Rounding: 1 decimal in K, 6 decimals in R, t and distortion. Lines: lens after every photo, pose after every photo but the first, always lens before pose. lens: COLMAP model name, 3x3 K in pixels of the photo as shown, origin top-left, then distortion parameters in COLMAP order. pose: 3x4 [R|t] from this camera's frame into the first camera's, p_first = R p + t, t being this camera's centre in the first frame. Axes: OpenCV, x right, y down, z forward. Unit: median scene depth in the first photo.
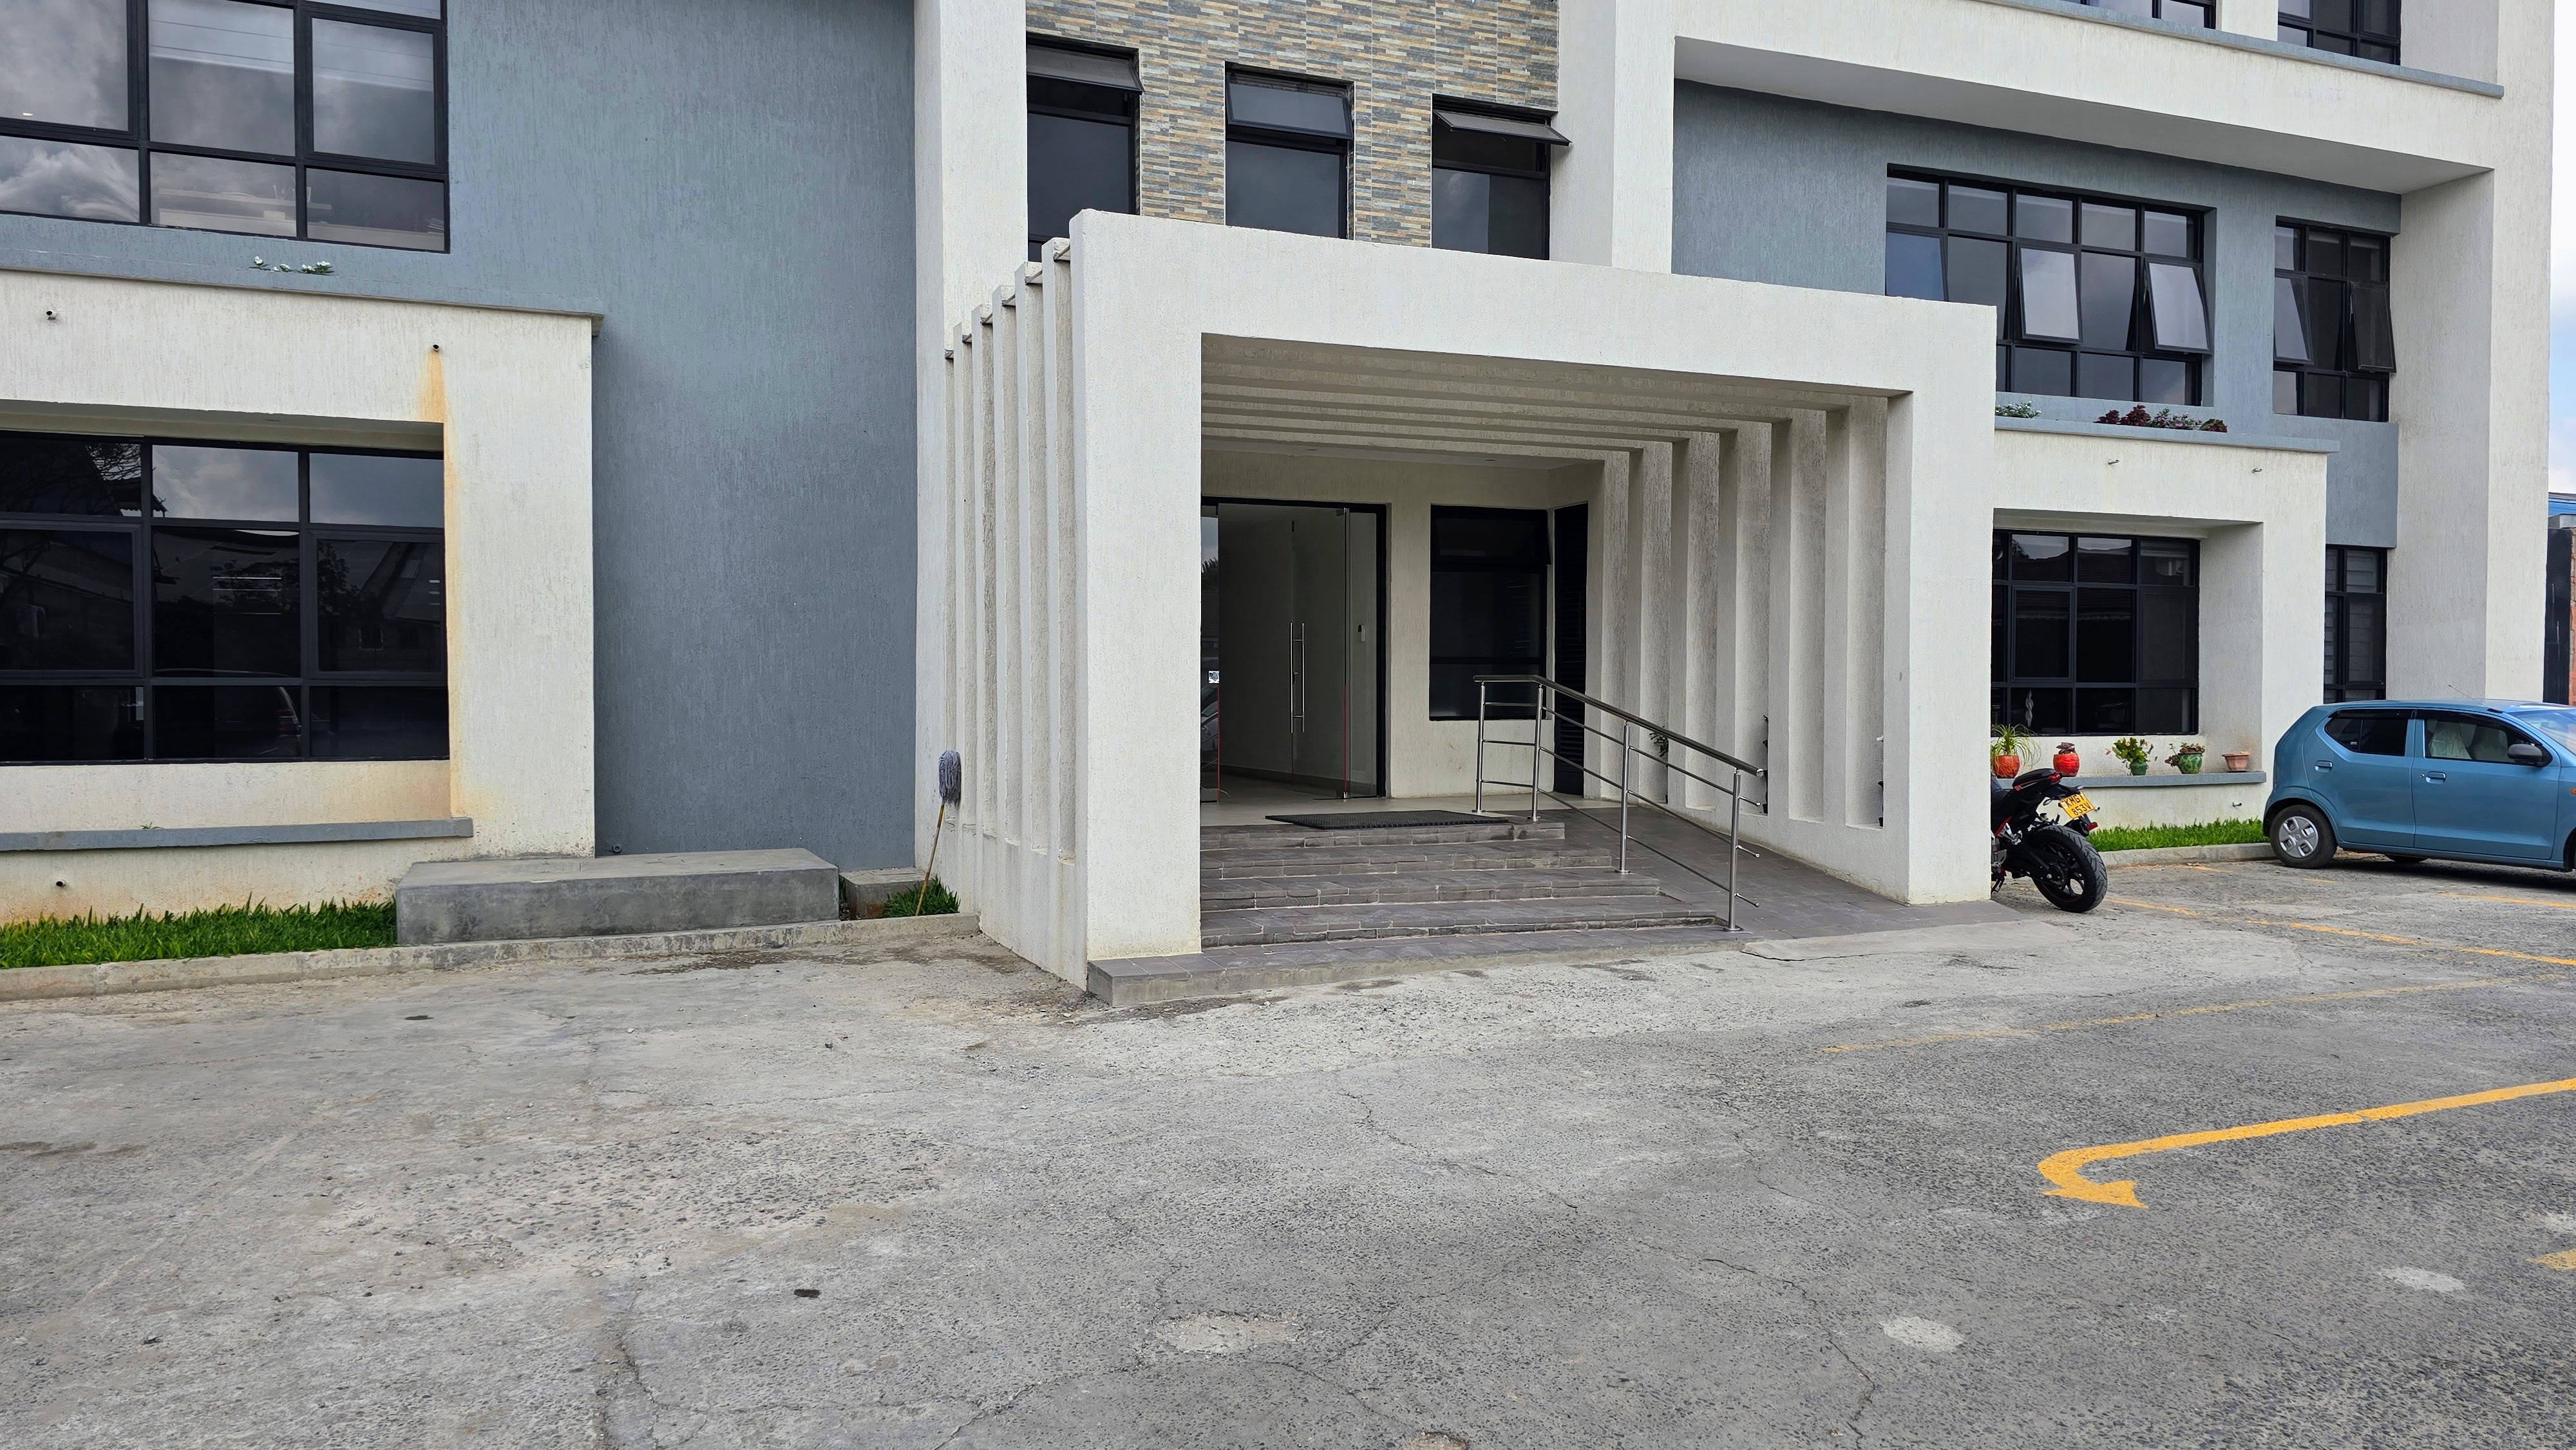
lens RADIAL K [[1785.8, 0, 1288.0], [0, 1785.8, 725.0], [0, 0, 1]] dist [0.038885, -0.004001]
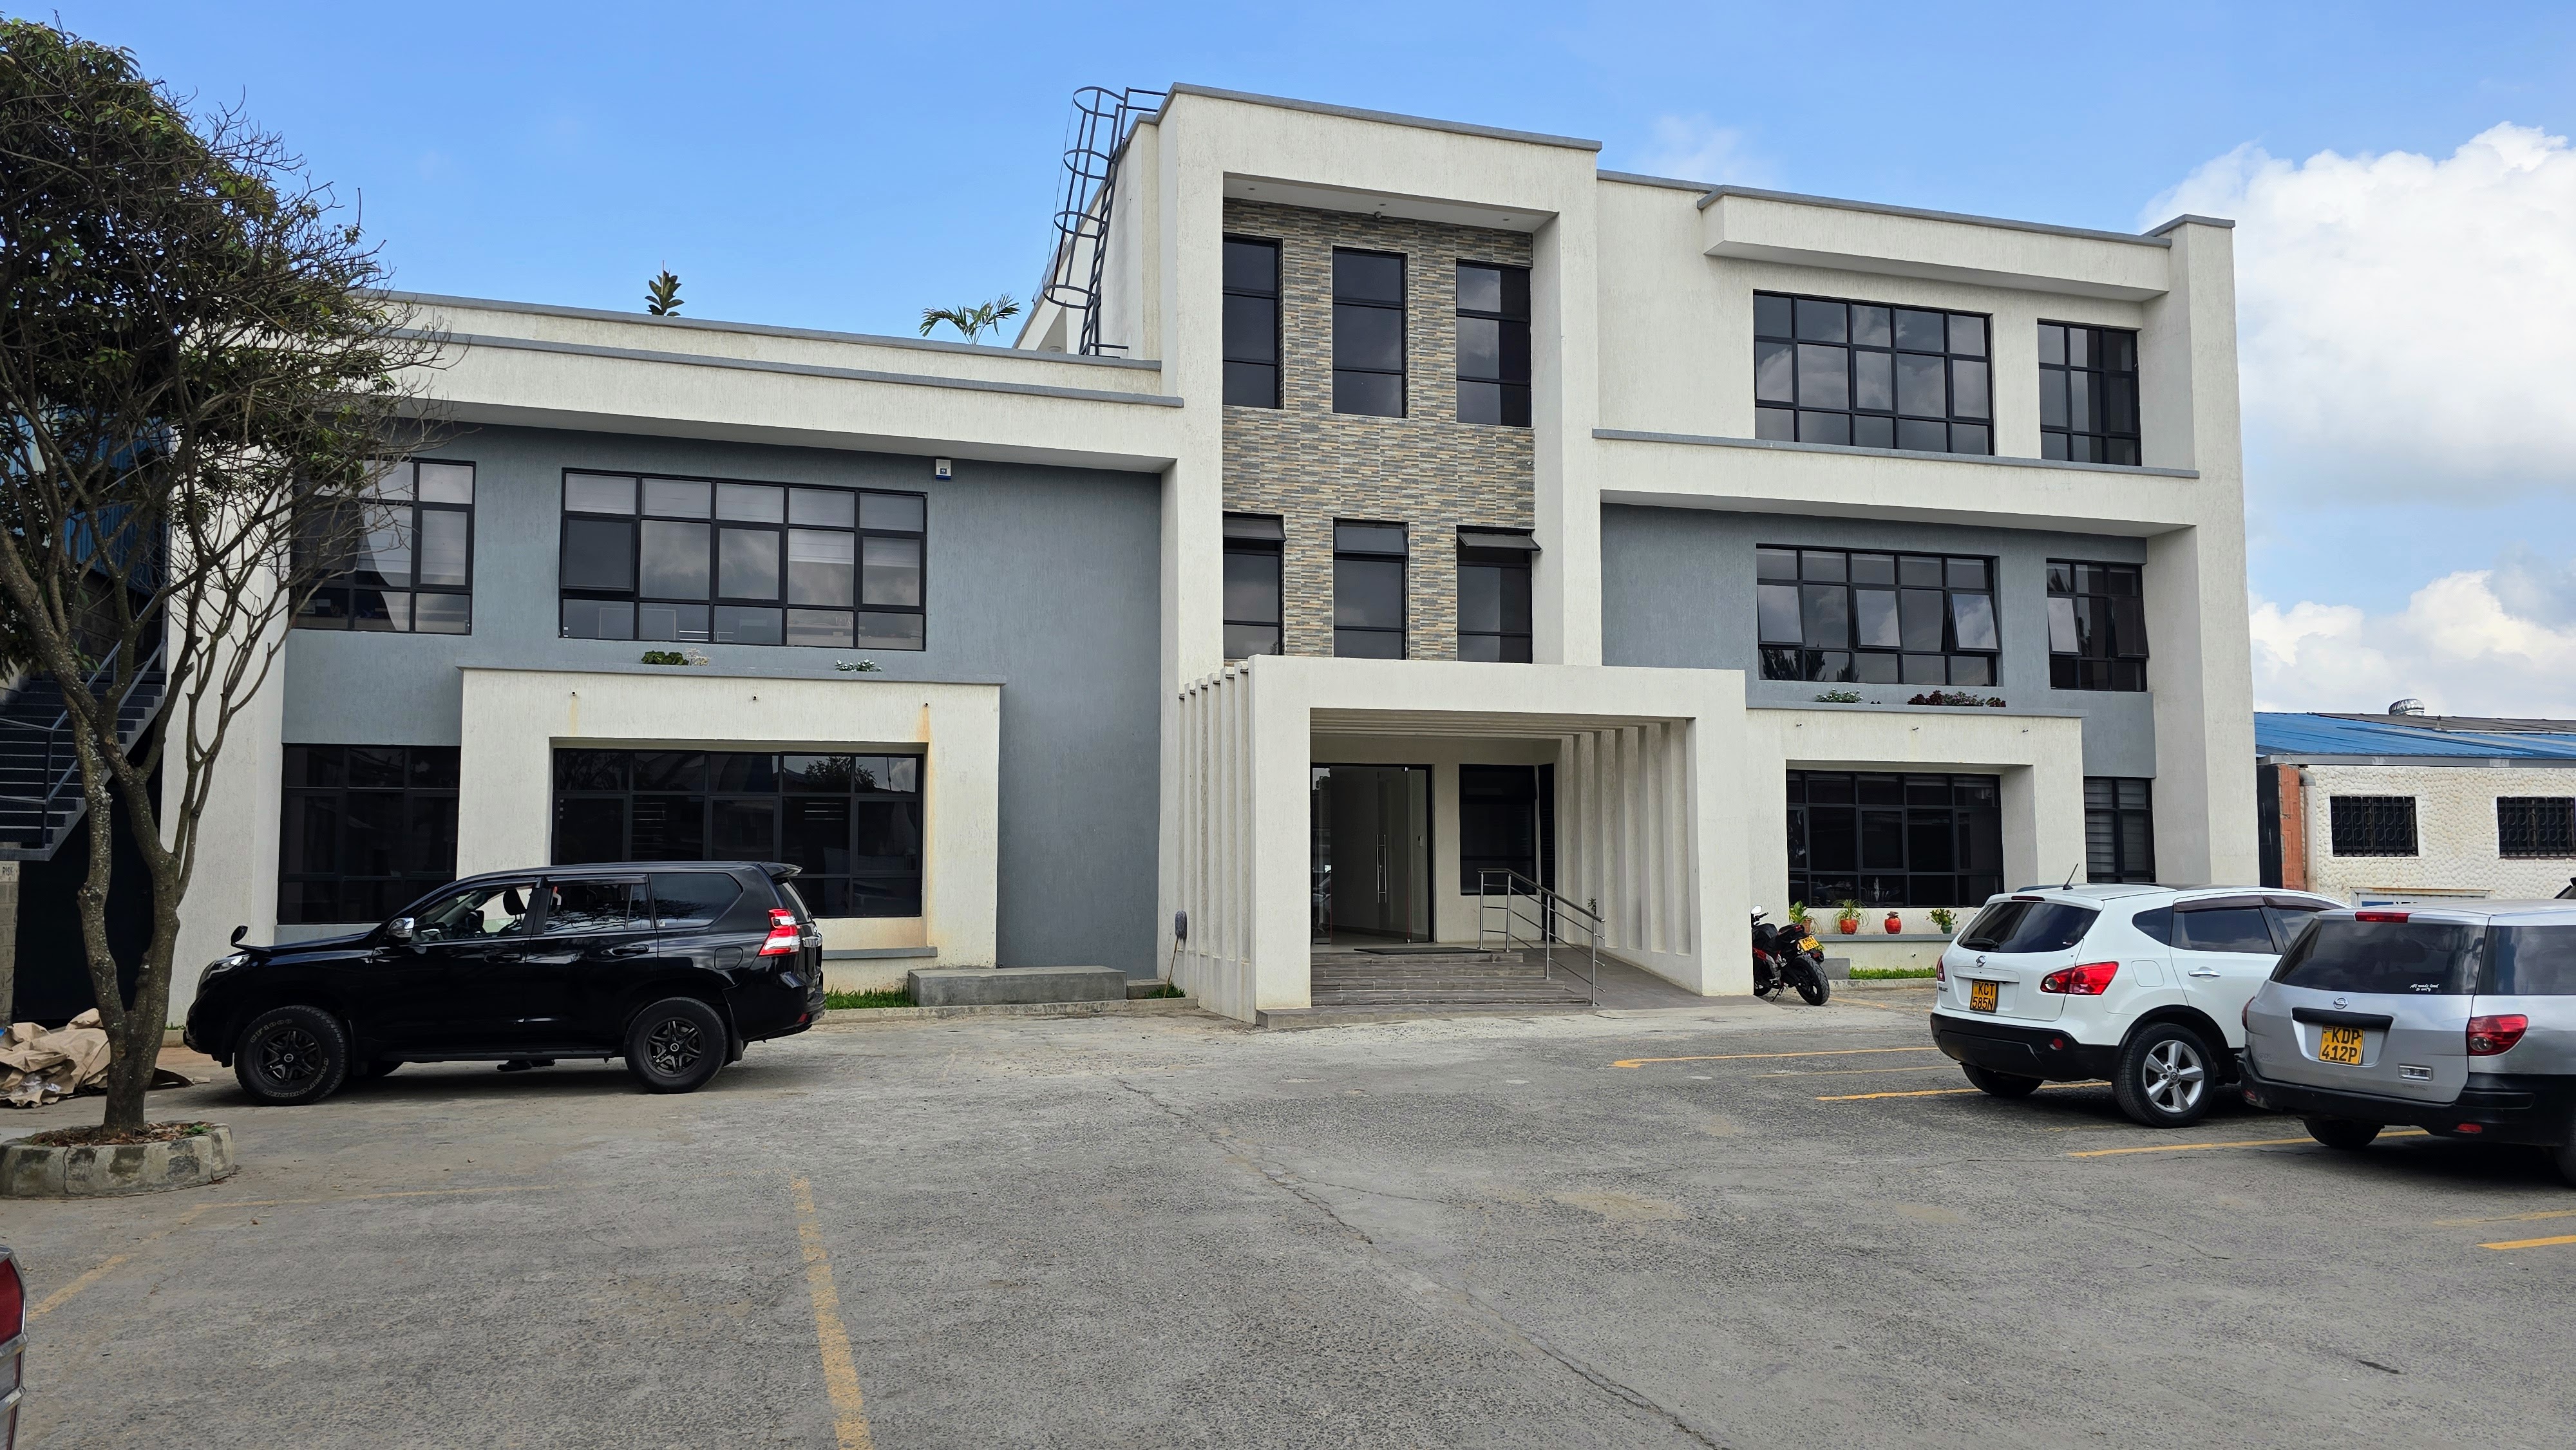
lens RADIAL K [[1749.2, 0, 1288.0], [0, 1749.2, 725.0], [0, 0, 1]] dist [0.170899, -0.278189]
pose [[0.996052, -0.010100, -0.088196, 0.078463], [0.001071, 0.994802, -0.101818, 0.007484], [0.088766, 0.101322, 0.990886, -0.764113]]
